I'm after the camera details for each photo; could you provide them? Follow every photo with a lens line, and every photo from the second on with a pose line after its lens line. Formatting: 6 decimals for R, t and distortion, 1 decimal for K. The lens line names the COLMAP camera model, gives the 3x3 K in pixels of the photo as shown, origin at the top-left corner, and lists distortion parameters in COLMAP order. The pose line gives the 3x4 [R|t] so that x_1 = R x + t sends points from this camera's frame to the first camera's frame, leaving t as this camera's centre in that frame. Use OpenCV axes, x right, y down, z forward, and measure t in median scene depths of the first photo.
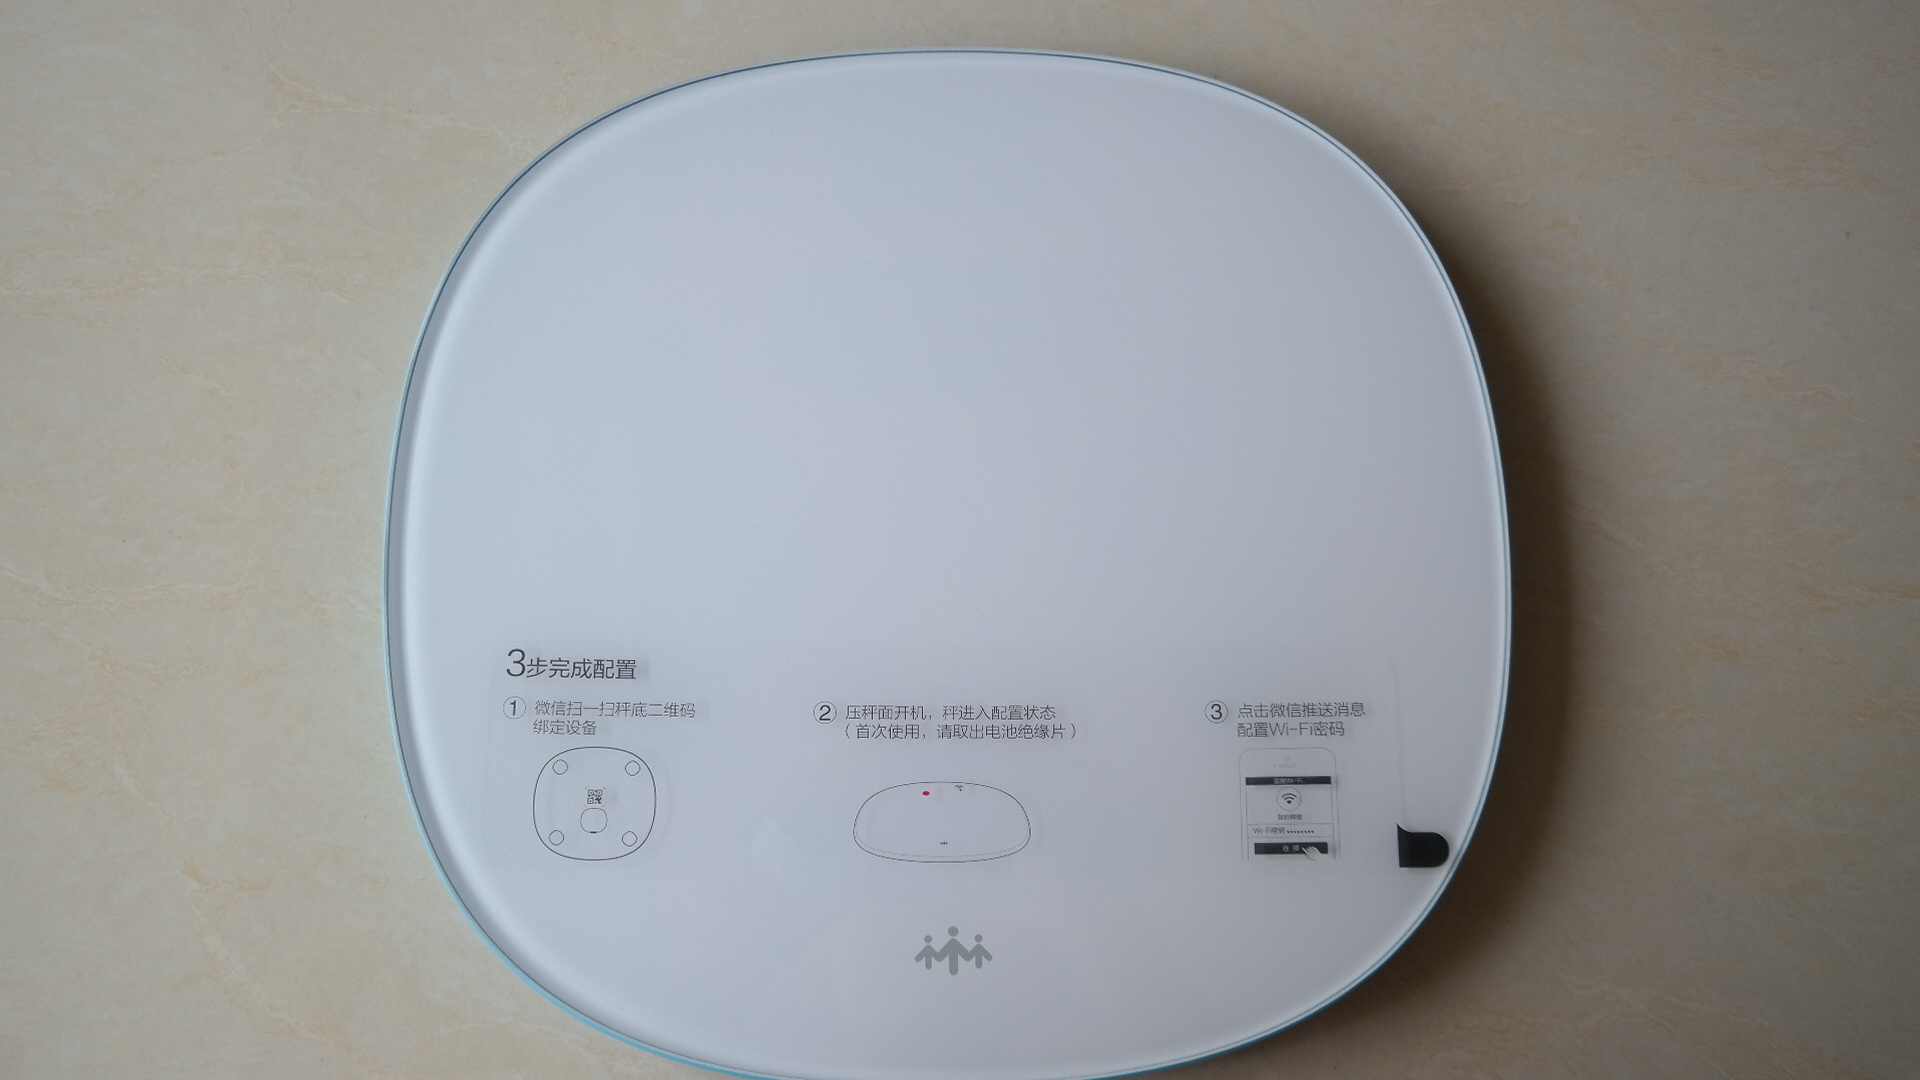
lens RADIAL K [[1432.7, 0, 953.7], [0, 1432.7, 490.3], [0, 0, 1]] dist [-0.006925, -0.006733]
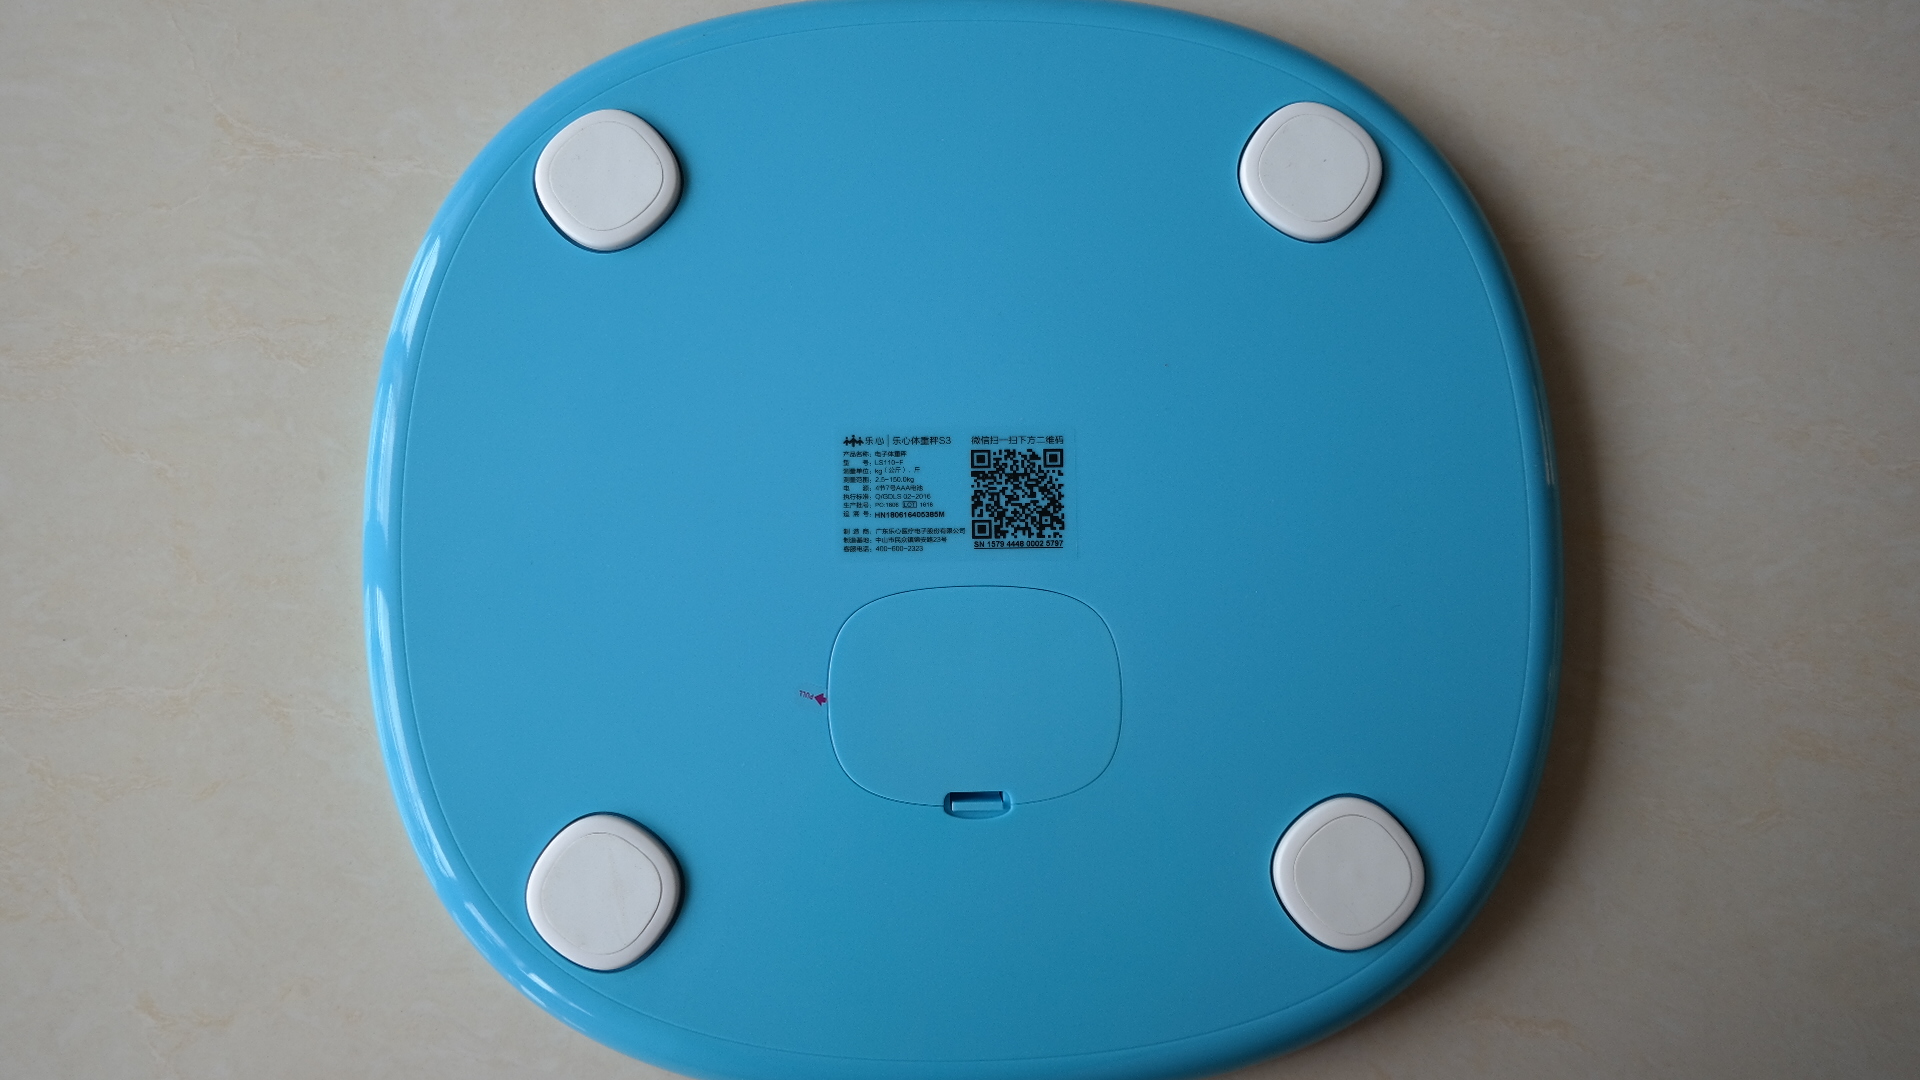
lens RADIAL K [[1432.7, 0, 953.7], [0, 1432.7, 490.3], [0, 0, 1]] dist [-0.006925, -0.006733]
pose [[0.999872, -0.004927, 0.015204, -0.029225], [0.004501, 0.999600, 0.027927, -0.080912], [-0.015336, -0.027855, 0.999494, 0.087476]]
